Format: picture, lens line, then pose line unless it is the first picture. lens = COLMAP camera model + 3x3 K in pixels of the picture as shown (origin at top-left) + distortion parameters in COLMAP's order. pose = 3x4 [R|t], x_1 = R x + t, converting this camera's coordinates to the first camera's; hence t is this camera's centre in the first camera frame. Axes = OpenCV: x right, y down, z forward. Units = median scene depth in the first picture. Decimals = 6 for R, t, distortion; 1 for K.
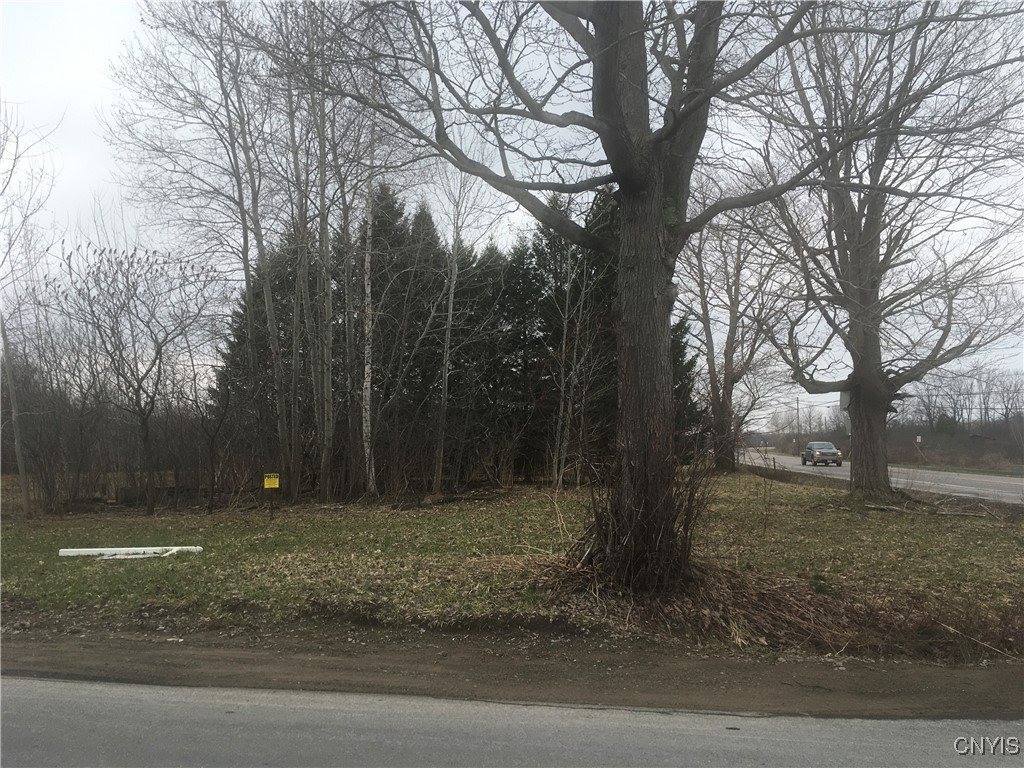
lens RADIAL K [[846.5, 0, 518.1], [0, 846.5, 380.9], [0, 0, 1]] dist [0.034488, -0.070929]
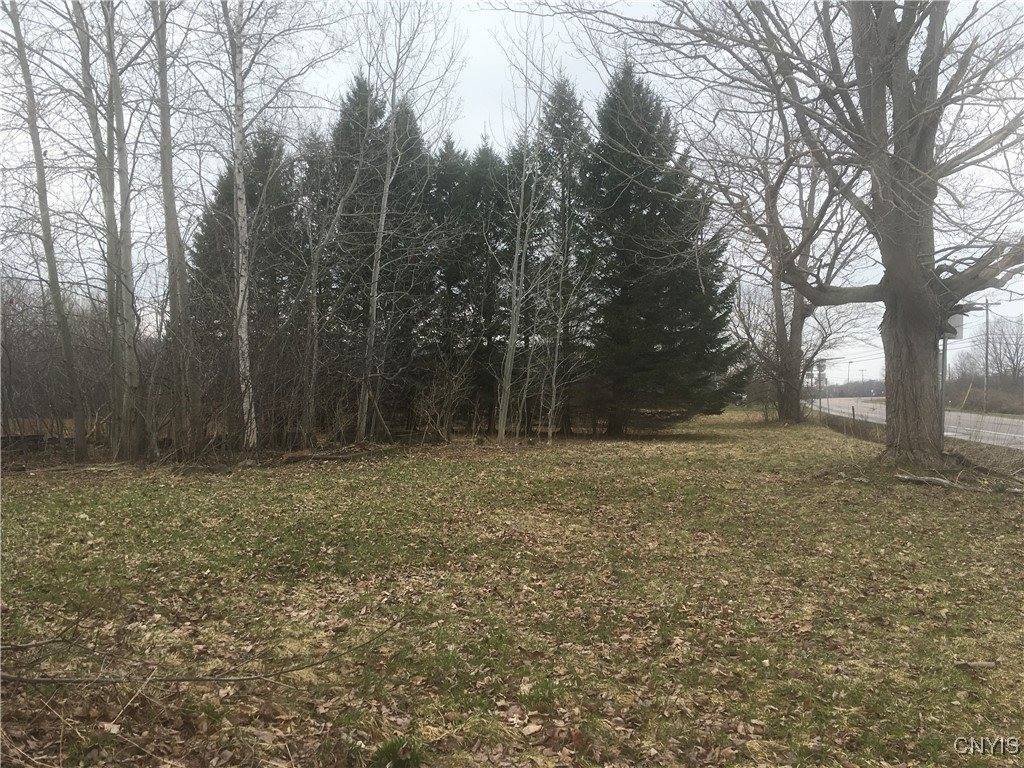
lens RADIAL K [[846.5, 0, 505.1], [0, 846.5, 388.6], [0, 0, 1]] dist [0.034488, -0.070929]
pose [[0.990002, 0.007082, -0.140877, 0.106894], [0.002779, 0.997566, 0.069673, 0.017873], [0.141027, -0.069368, 0.987573, 0.166991]]
